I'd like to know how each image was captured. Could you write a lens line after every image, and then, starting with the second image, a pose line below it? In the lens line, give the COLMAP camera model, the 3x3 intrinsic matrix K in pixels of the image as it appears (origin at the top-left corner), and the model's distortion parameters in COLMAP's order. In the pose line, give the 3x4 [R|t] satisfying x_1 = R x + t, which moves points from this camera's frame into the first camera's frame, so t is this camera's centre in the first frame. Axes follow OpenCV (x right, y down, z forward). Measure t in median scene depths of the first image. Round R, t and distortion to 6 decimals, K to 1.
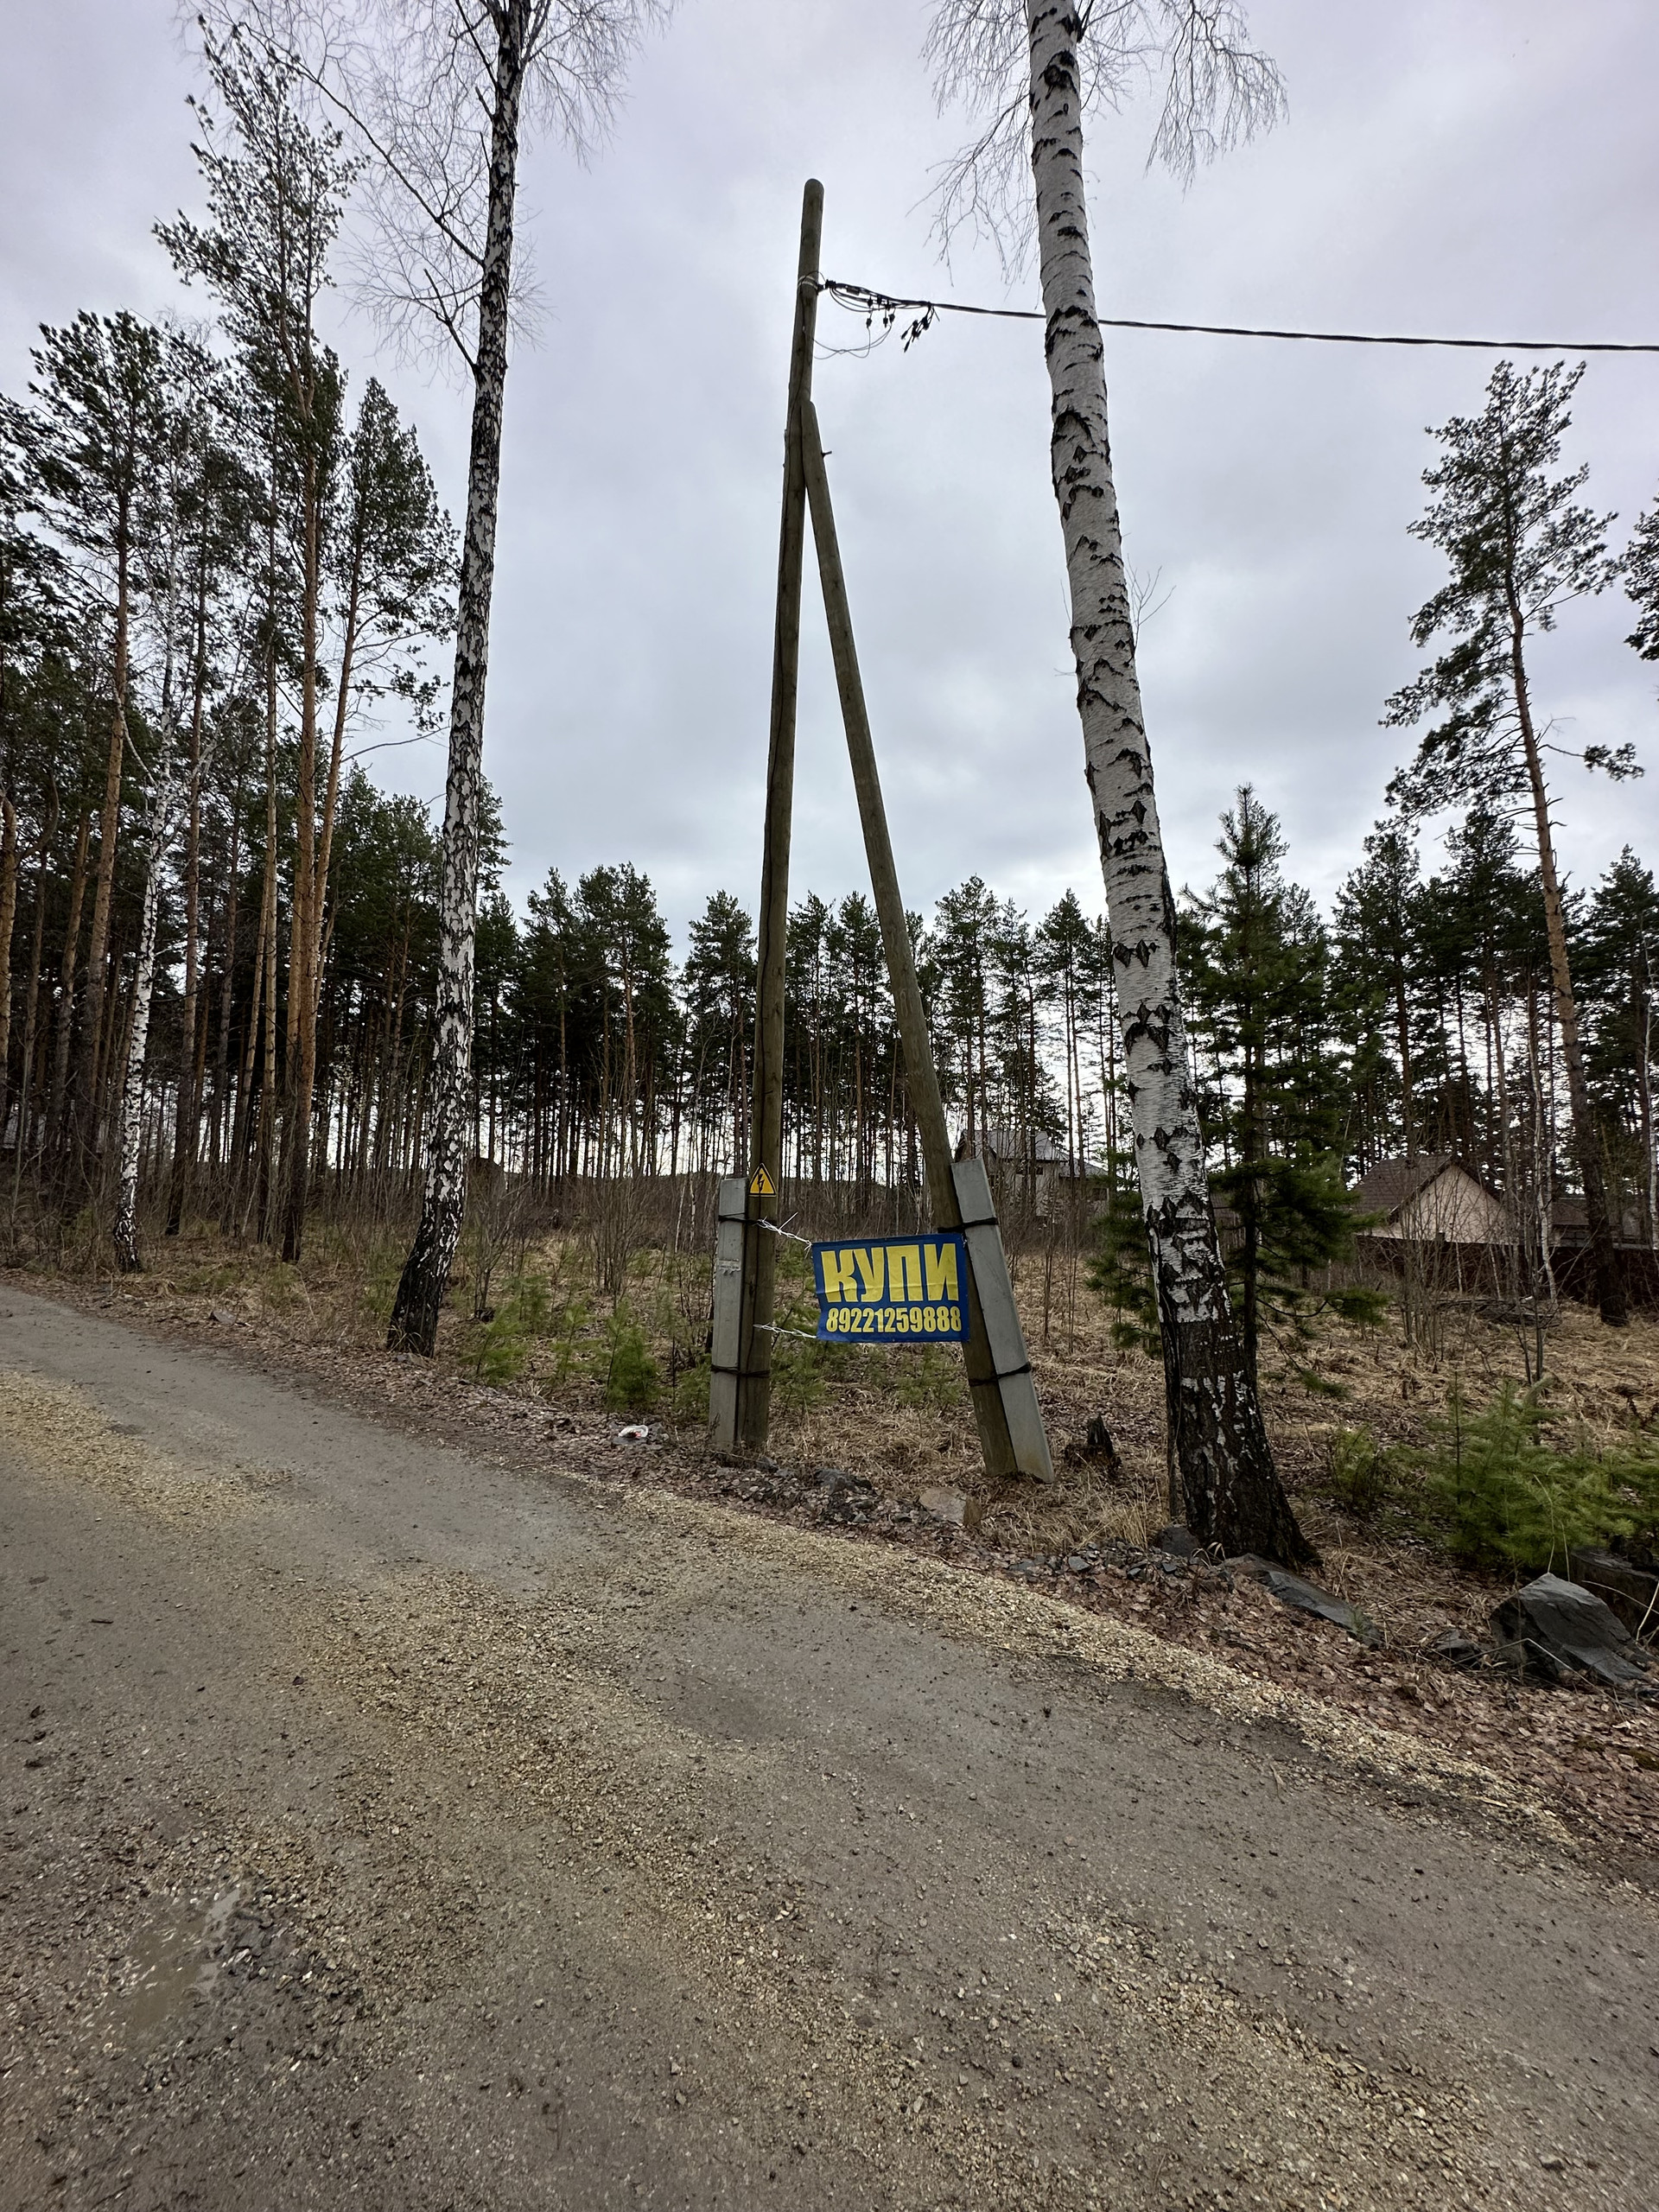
lens RADIAL K [[865.3, 0, 832.6], [0, 865.3, 1105.5], [0, 0, 1]] dist [-0.000494, -0.000192]
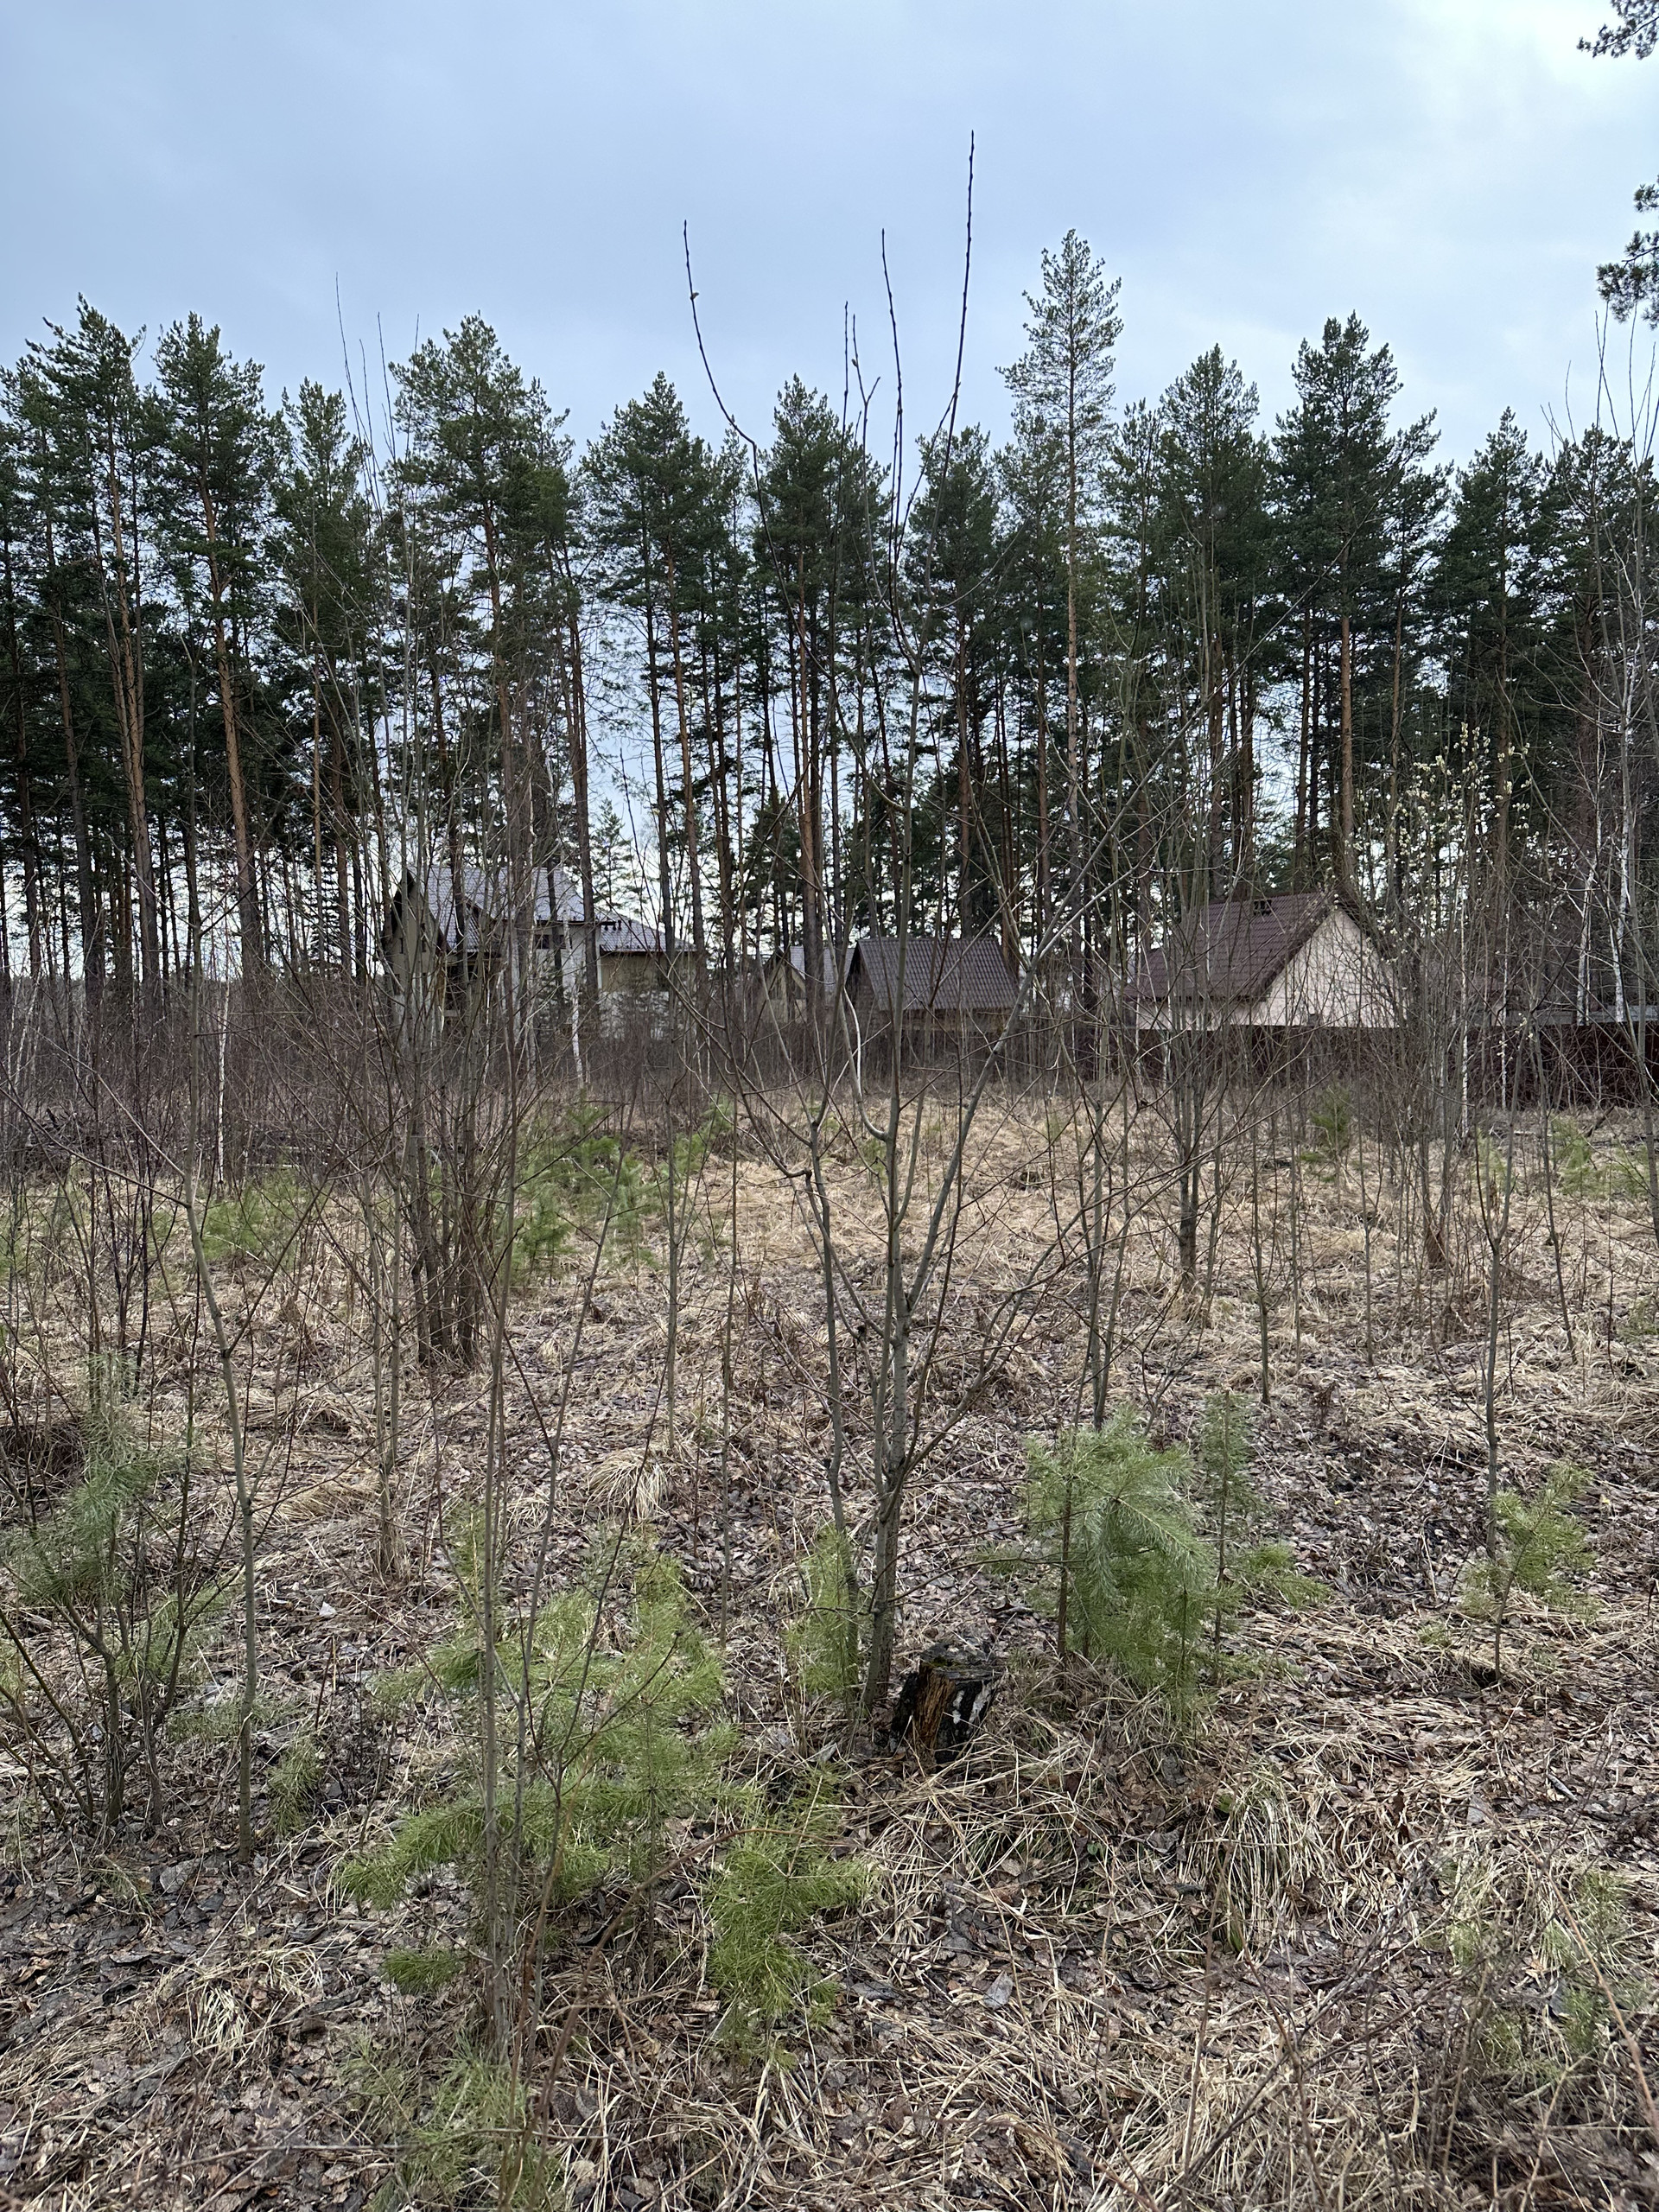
lens RADIAL K [[1522.7, 0, 822.0], [0, 1522.7, 1092.6], [0, 0, 1]] dist [0.043651, -0.048414]
pose [[0.880558, -0.080939, 0.466975, -0.097852], [-0.000267, 0.985224, 0.171269, 0.008020], [-0.473938, -0.150937, 0.867526, 0.123237]]
